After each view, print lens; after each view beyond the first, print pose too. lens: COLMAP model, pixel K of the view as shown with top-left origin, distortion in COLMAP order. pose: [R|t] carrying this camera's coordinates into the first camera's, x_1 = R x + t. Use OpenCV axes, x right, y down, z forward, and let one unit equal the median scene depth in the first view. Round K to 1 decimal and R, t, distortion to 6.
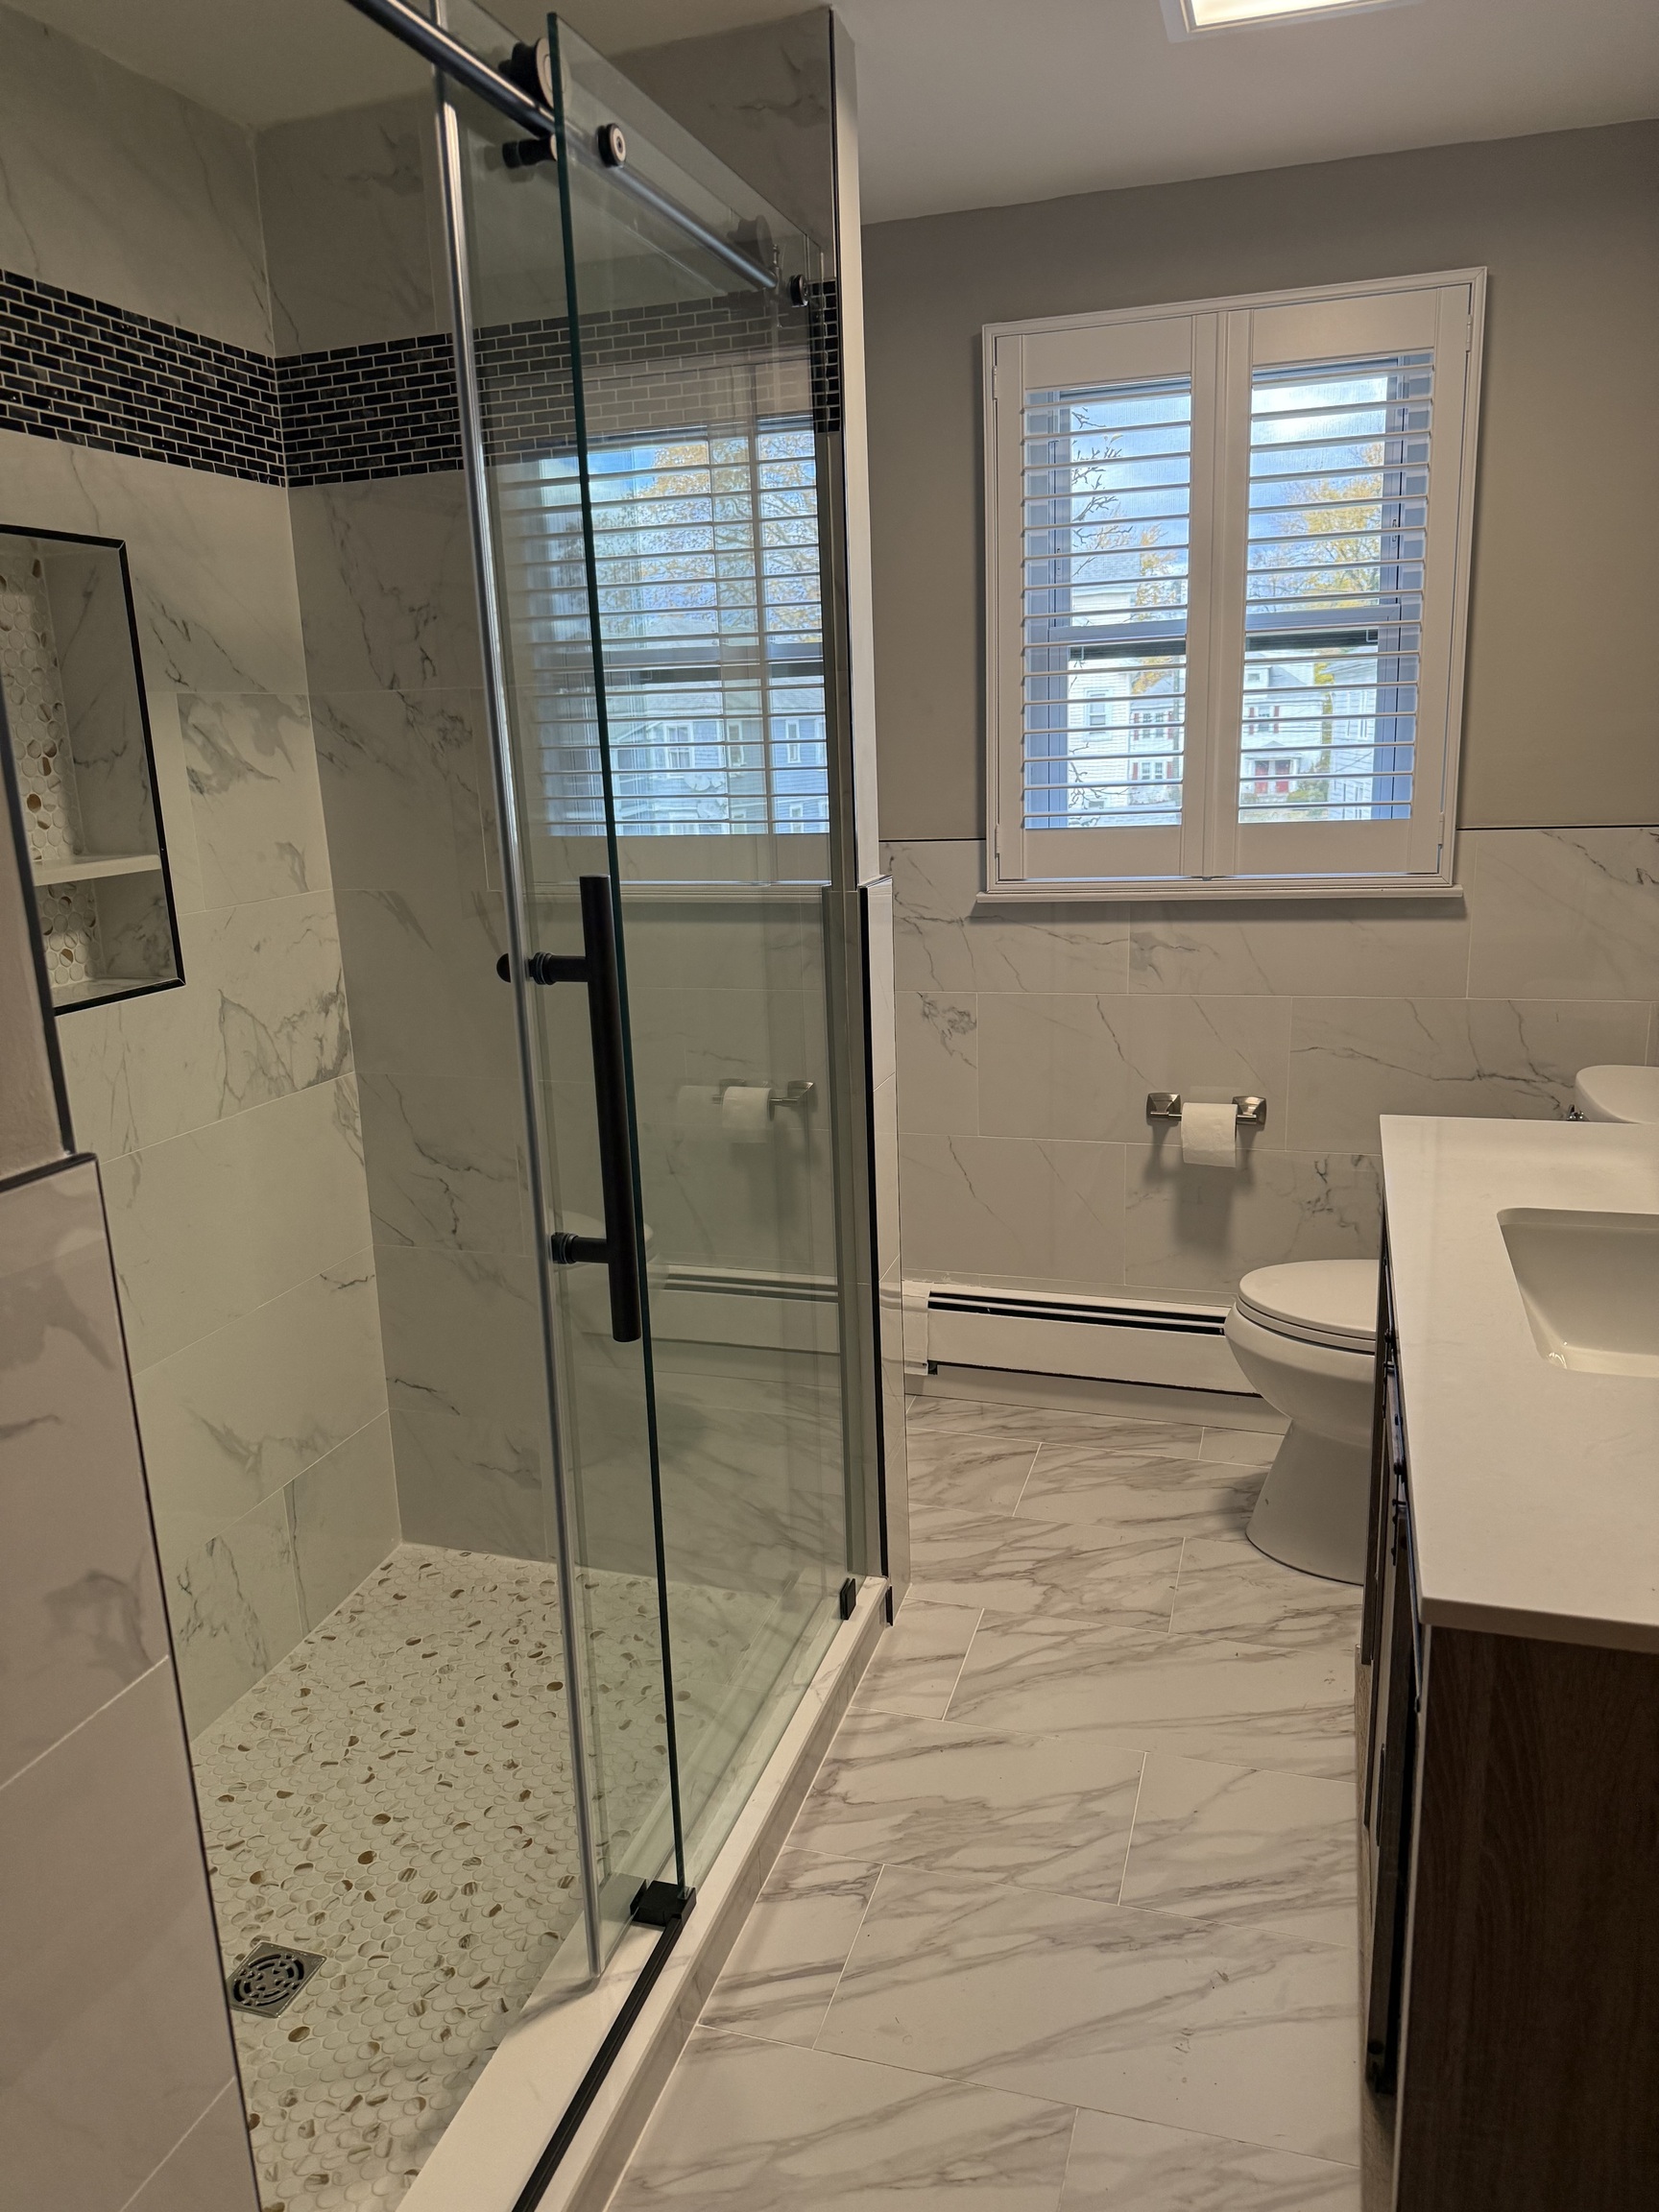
lens RADIAL K [[1552.2, 0, 829.5], [0, 1552.2, 1106.0], [0, 0, 1]] dist [0.003766, -0.005698]
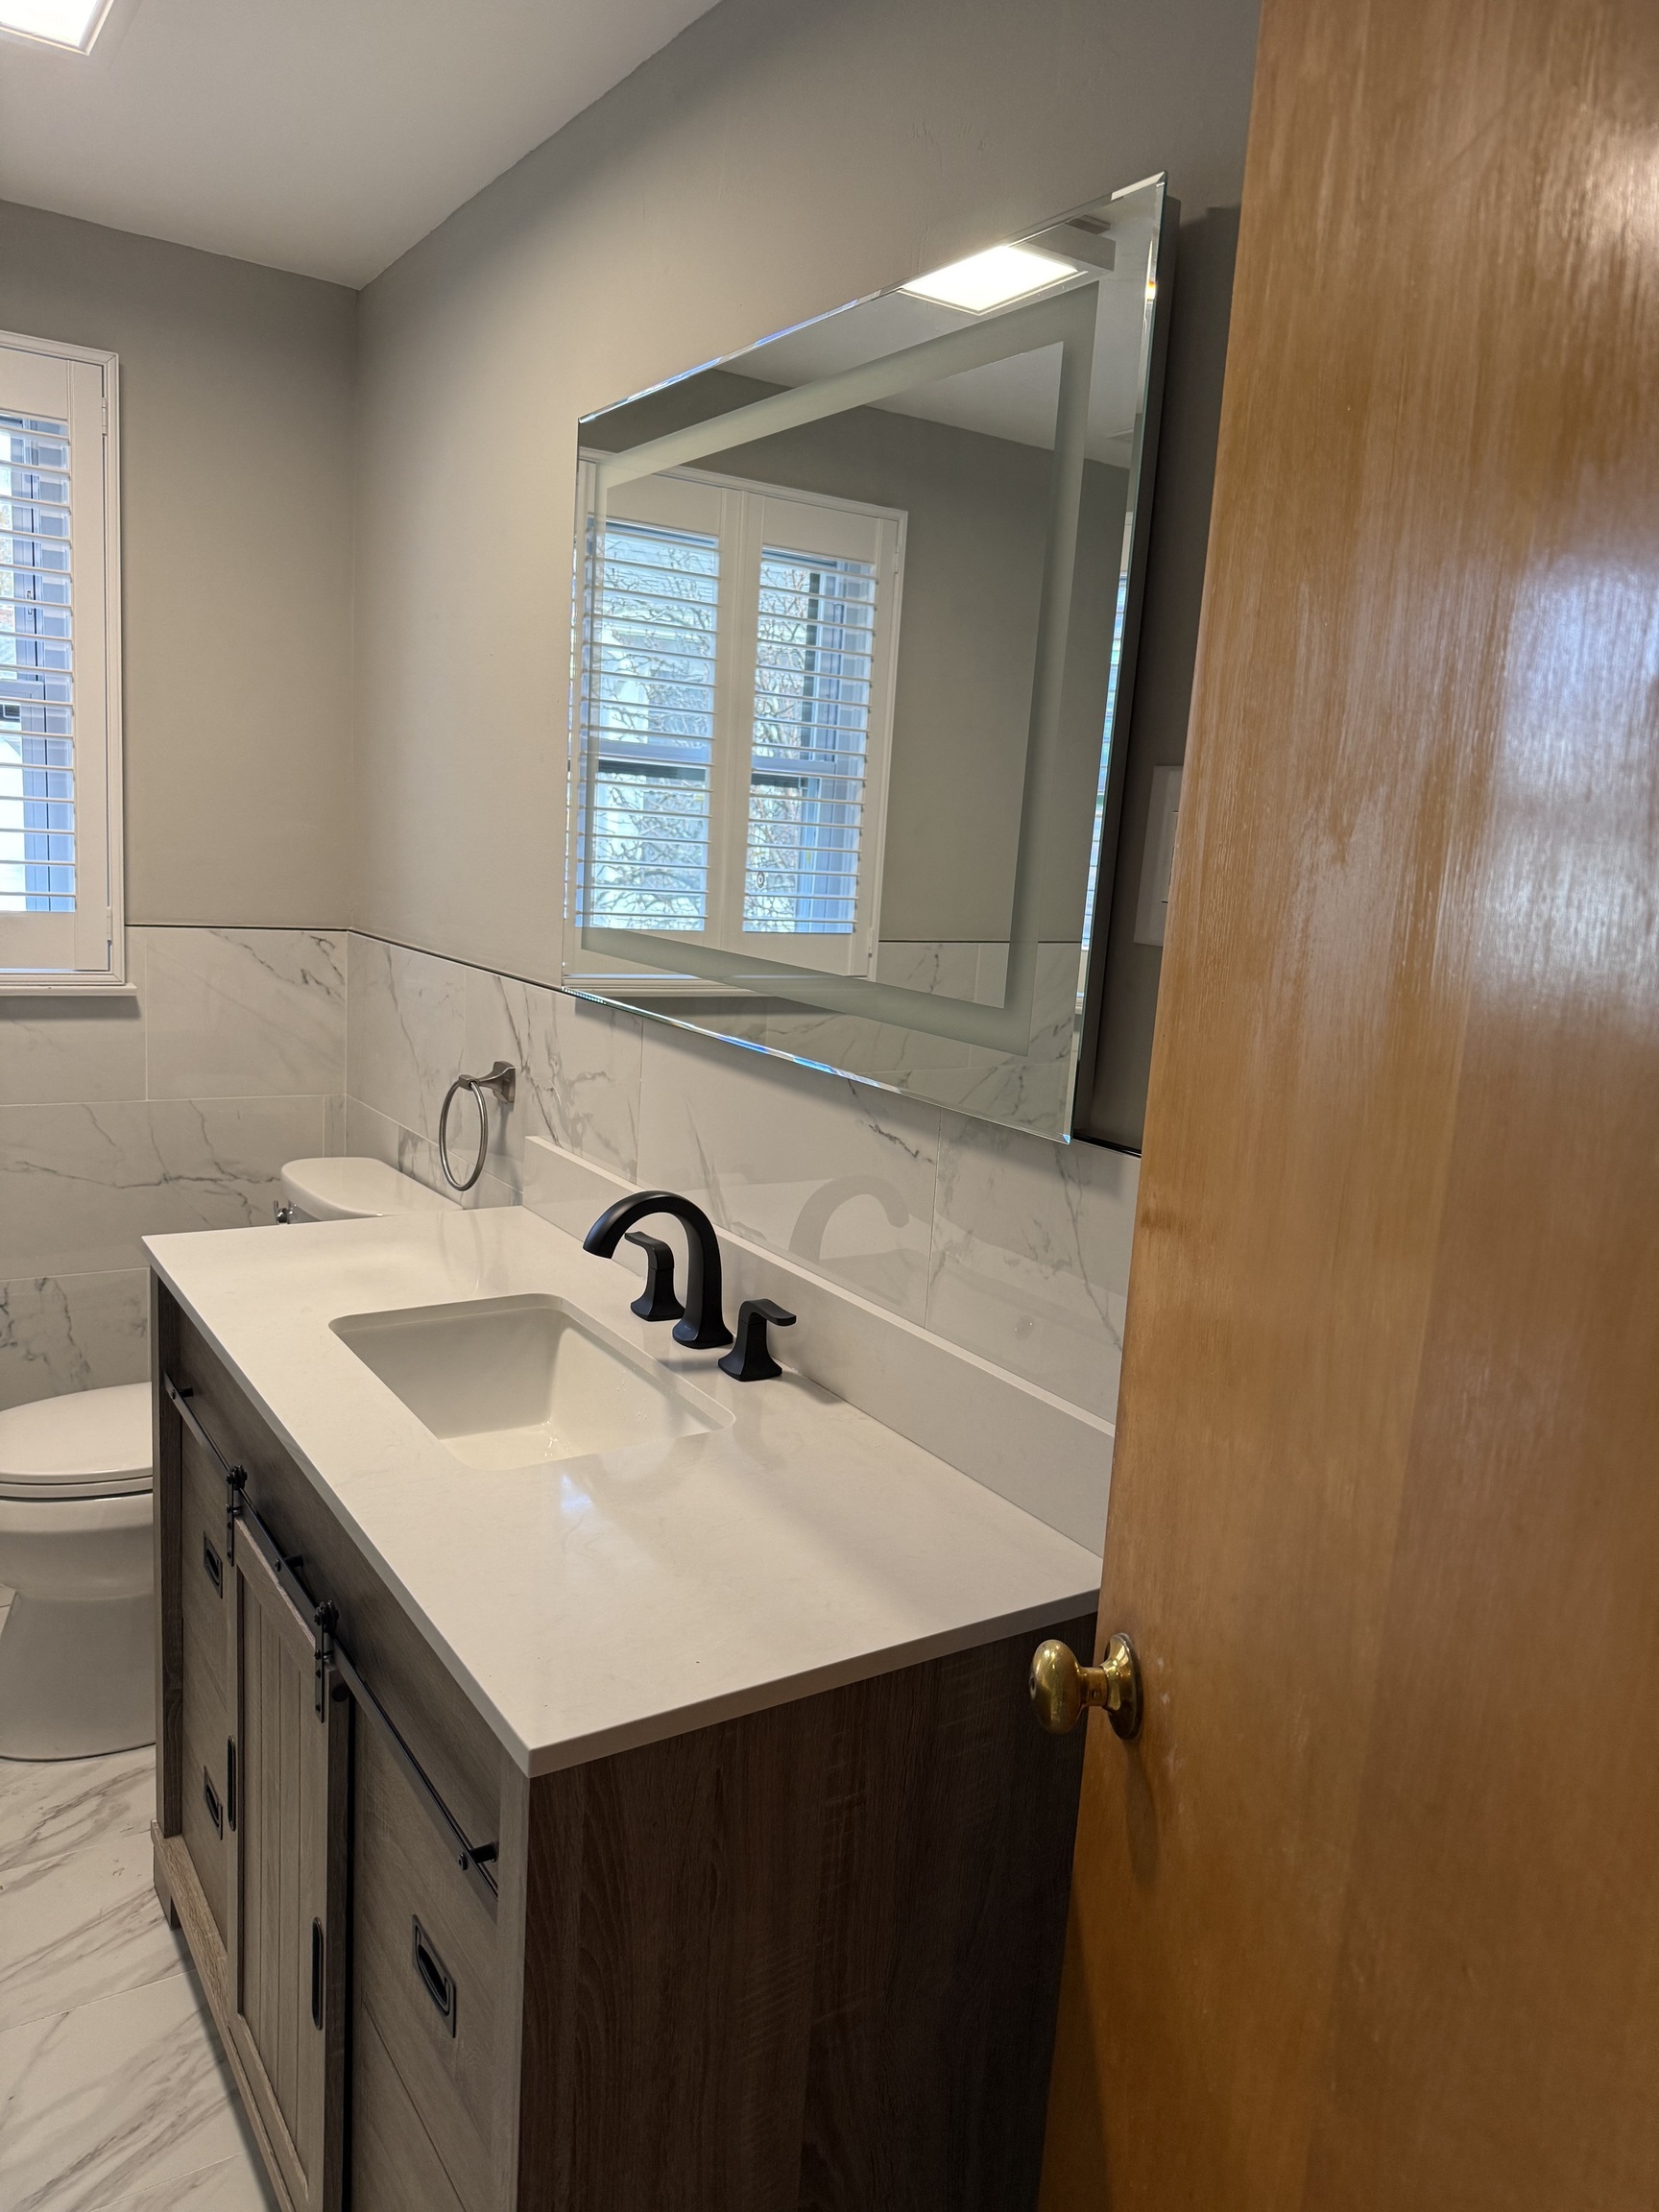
lens RADIAL K [[1552.7, 0, 818.0], [0, 1552.7, 1111.5], [0, 0, 1]] dist [-0.007791, -0.003192]
pose [[0.625338, -0.056147, 0.778331, -0.086884], [0.095810, 0.995386, -0.005173, -0.020325], [-0.774450, 0.077807, 0.627832, 0.088493]]
